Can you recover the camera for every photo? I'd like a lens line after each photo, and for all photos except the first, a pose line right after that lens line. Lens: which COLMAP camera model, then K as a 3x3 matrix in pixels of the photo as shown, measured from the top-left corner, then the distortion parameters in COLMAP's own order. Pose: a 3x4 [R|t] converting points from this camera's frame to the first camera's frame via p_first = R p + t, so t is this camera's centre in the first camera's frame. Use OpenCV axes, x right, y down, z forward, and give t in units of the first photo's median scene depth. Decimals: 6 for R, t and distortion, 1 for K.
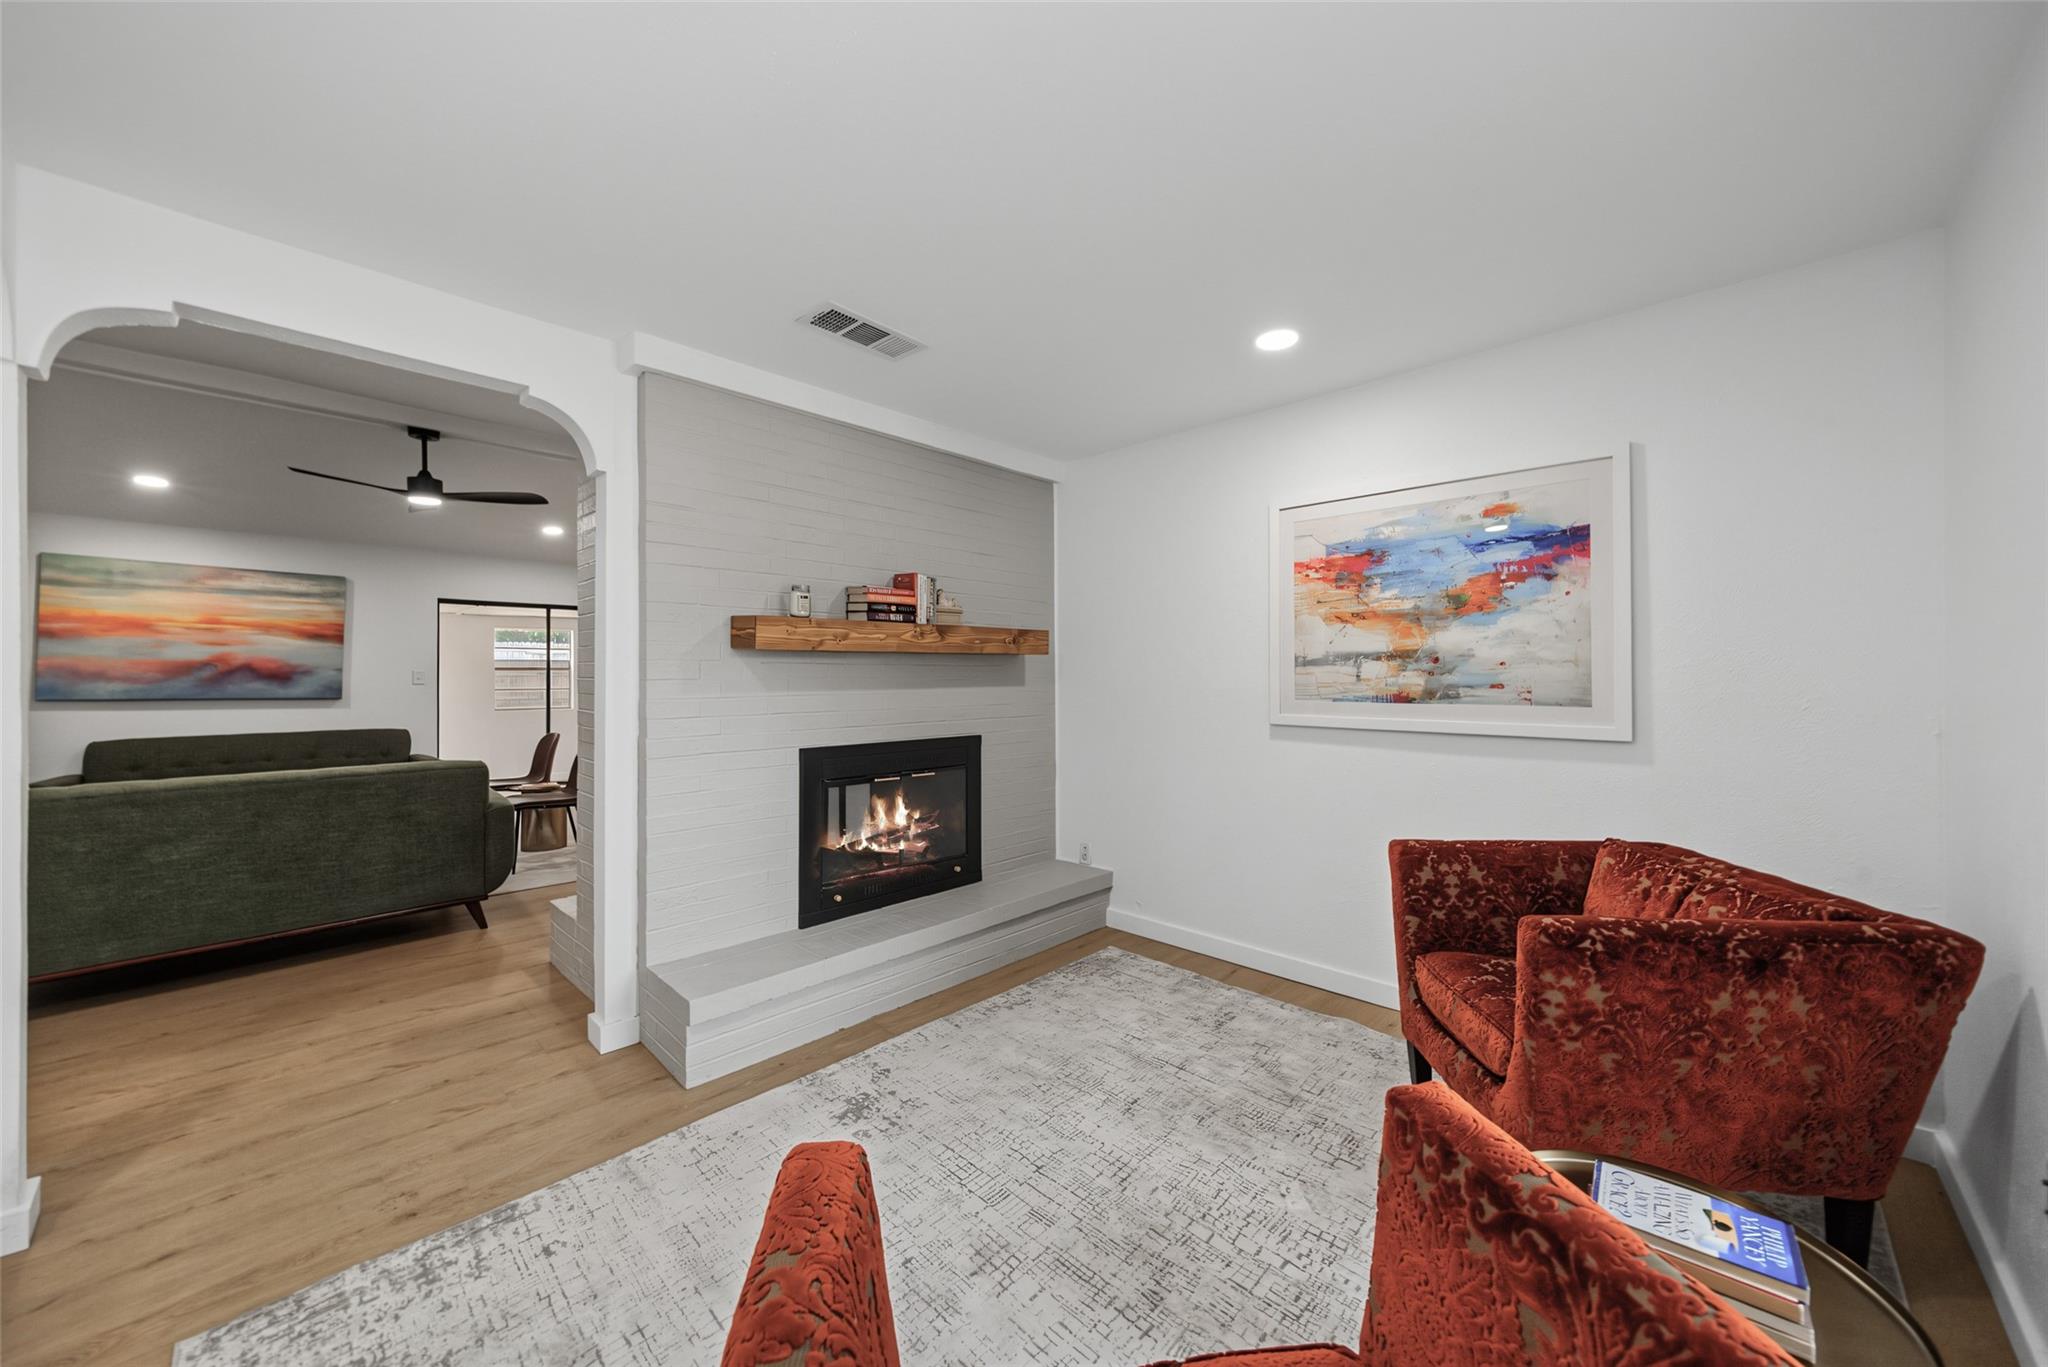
lens RADIAL K [[752.6, 0, 1068.3], [0, 752.6, 668.3], [0, 0, 1]] dist [0.000801, 0.000167]
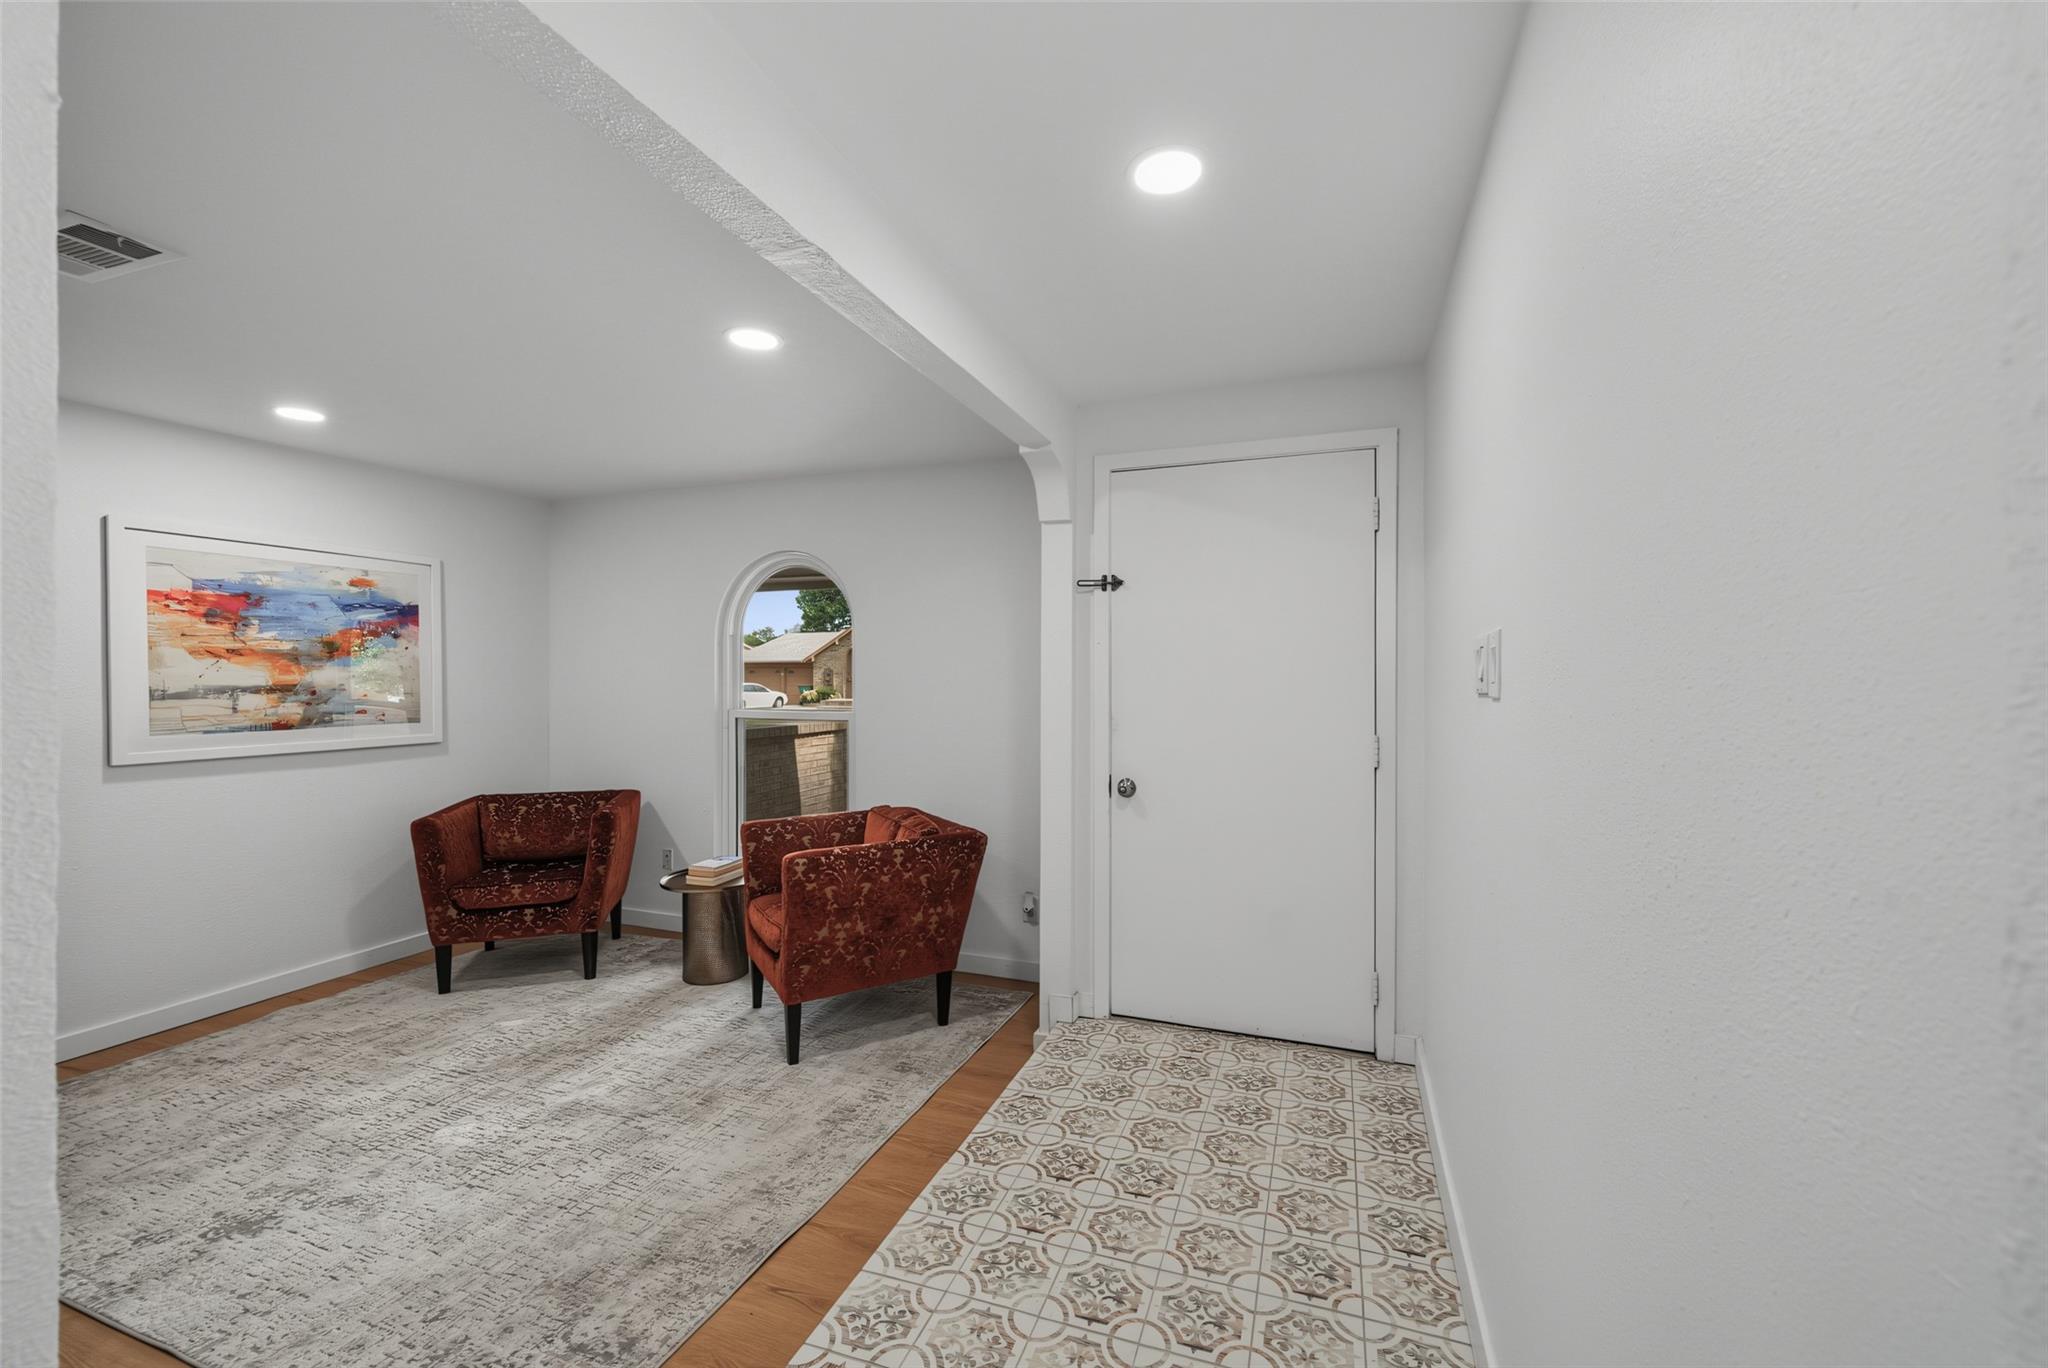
lens RADIAL K [[770.5, 0, 1024.0], [0, 770.5, 684.0], [0, 0, 1]] dist [-0.001598, -0.000119]
pose [[-0.380803, -0.003799, 0.924648, -1.113216], [-0.003629, 0.999990, 0.002614, -0.032832], [-0.924649, -0.002360, -0.380813, 0.396724]]
